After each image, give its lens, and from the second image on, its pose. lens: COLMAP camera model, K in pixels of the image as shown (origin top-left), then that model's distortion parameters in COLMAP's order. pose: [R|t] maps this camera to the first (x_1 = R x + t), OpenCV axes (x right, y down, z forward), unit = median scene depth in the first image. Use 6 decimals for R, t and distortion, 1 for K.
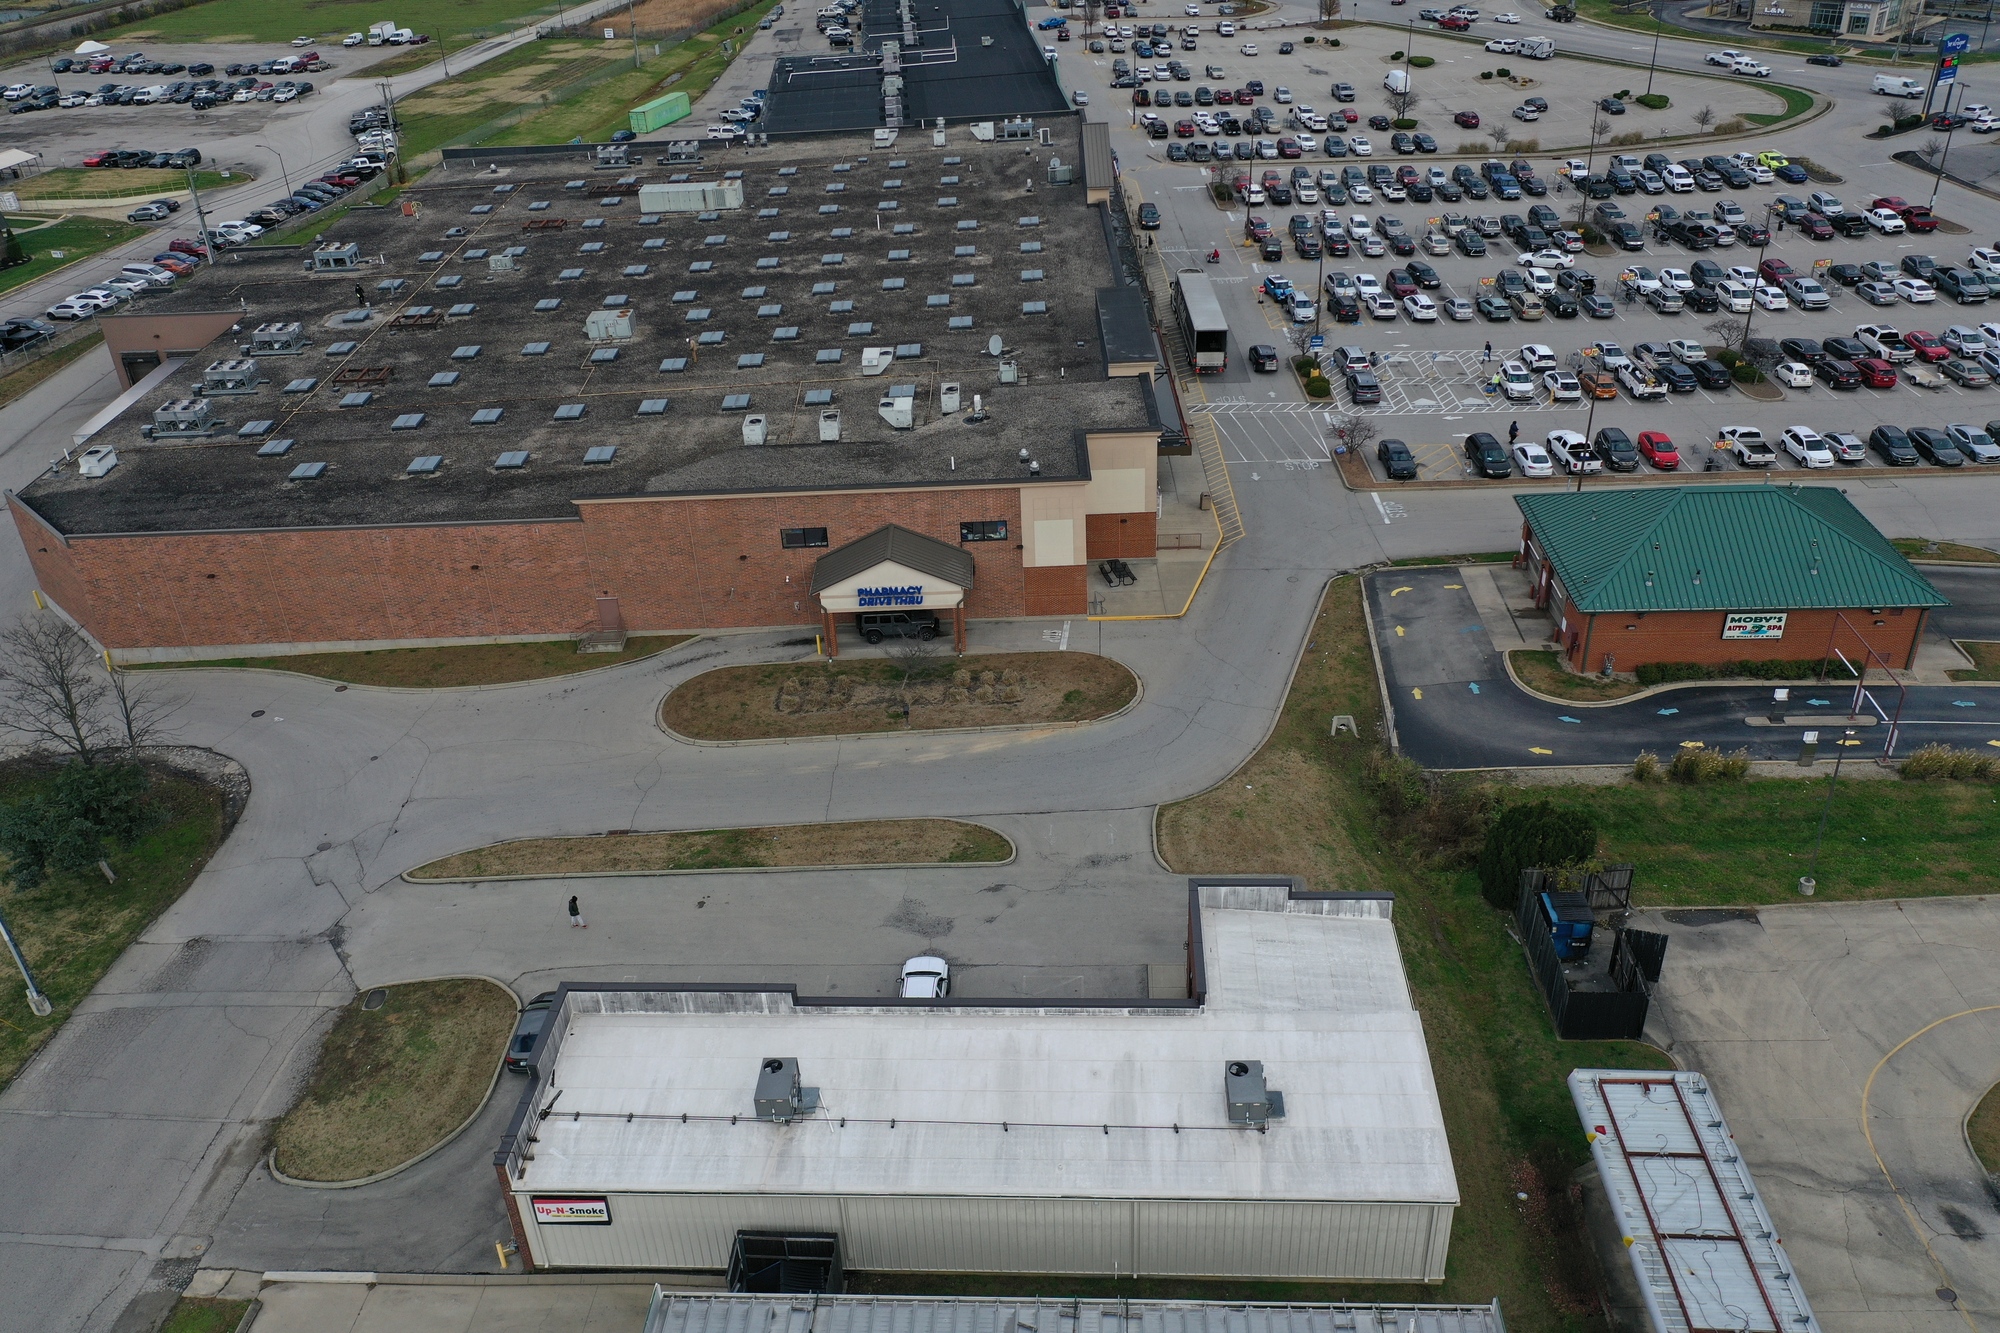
lens RADIAL K [[1586.5, 0, 996.6], [0, 1586.5, 666.2], [0, 0, 1]] dist [0.004890, -0.000560]
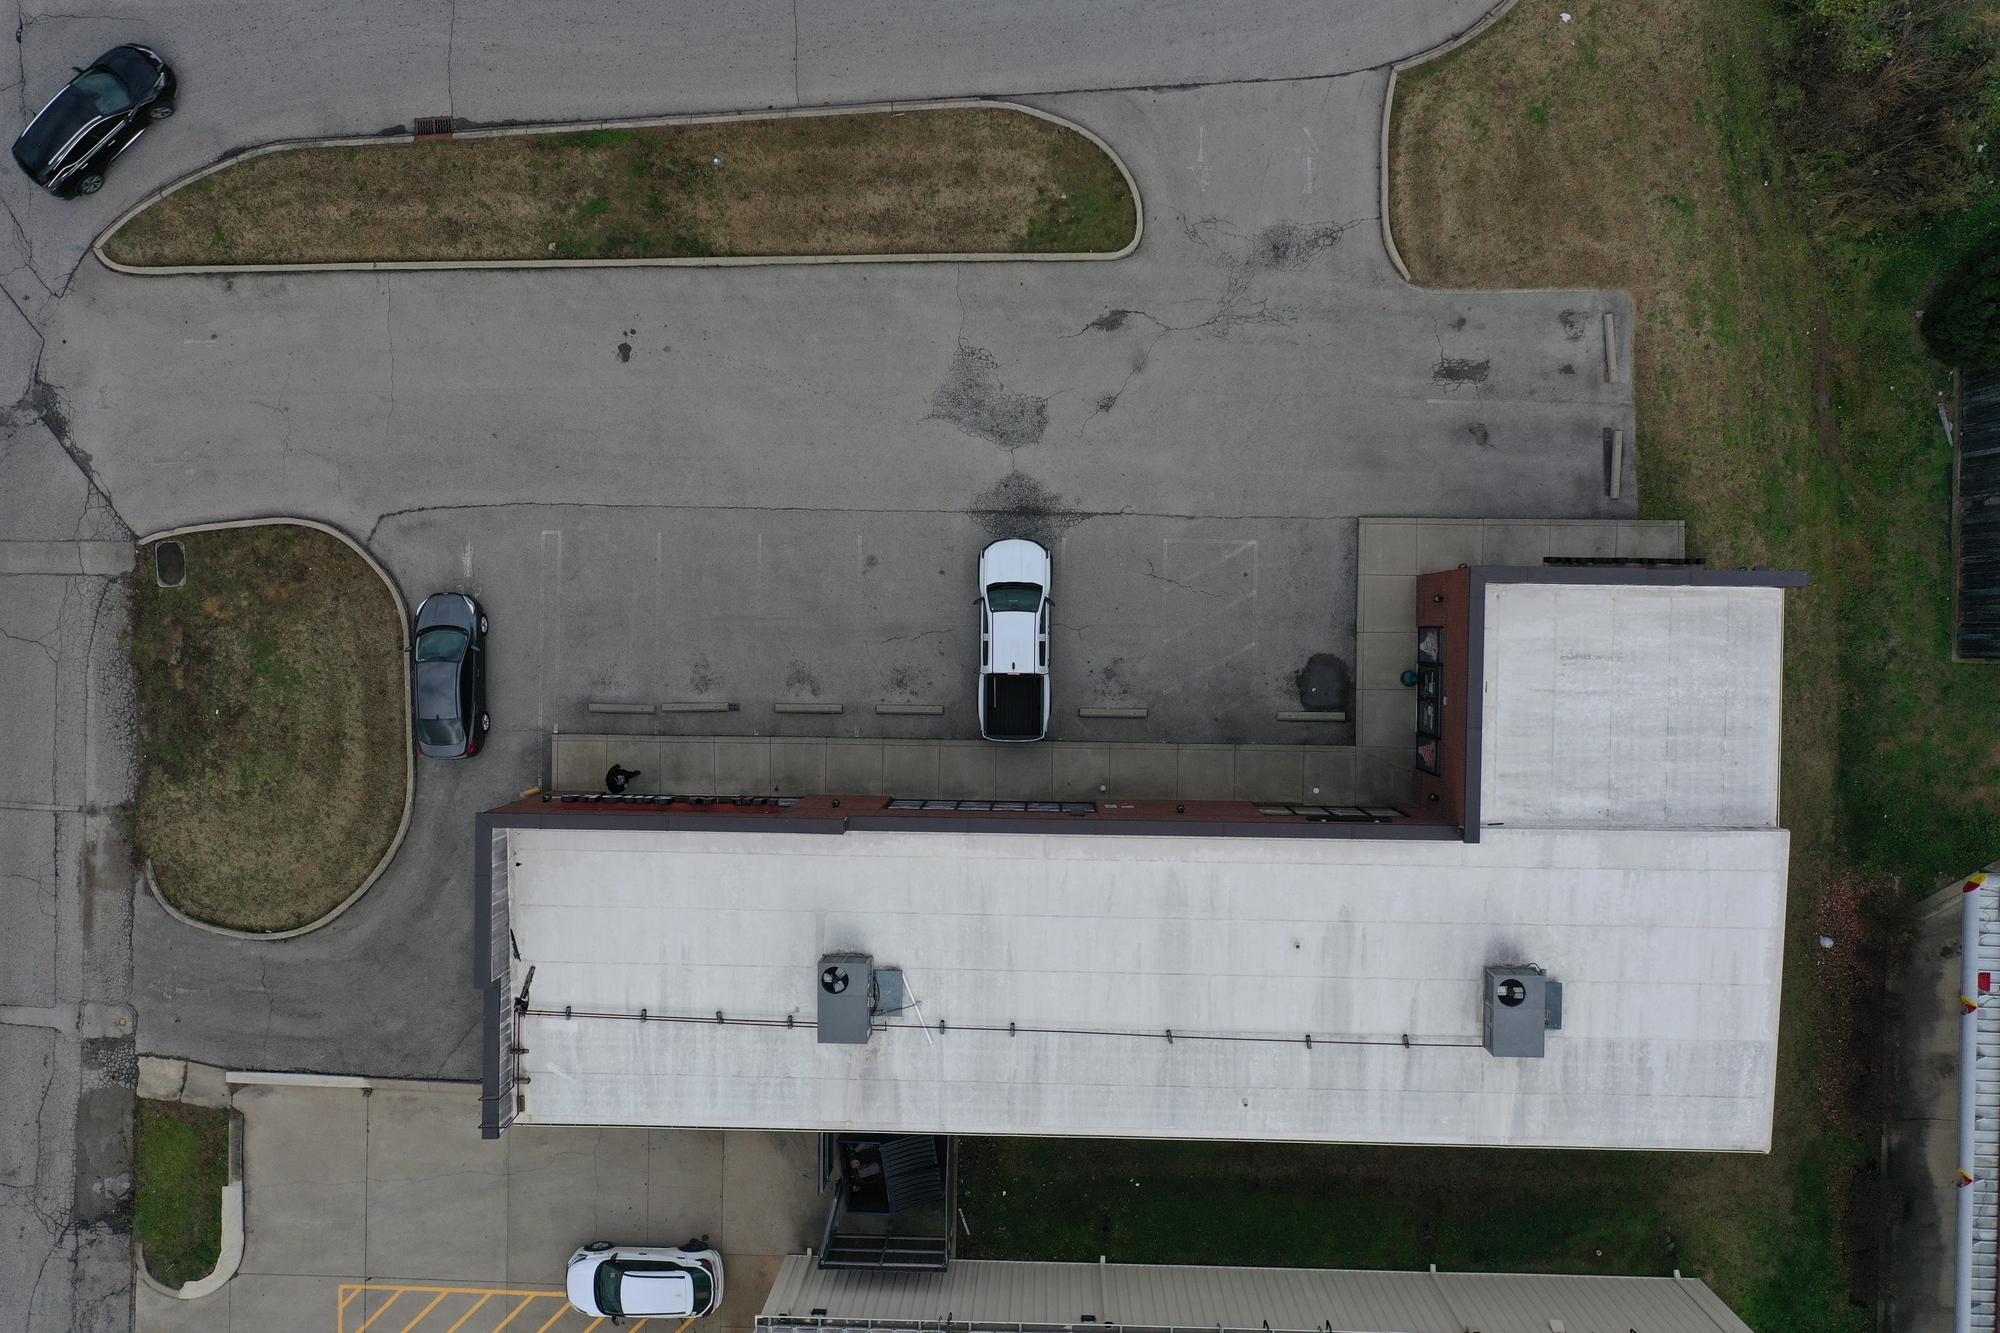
lens RADIAL K [[1586.5, 0, 1002.4], [0, 1586.5, 666.5], [0, 0, 1]] dist [0.004890, -0.000560]
pose [[0.999127, -0.041338, 0.006105, -0.065082], [0.015151, 0.494516, 0.869037, -0.405264], [-0.038943, -0.868185, 0.494710, 0.757859]]
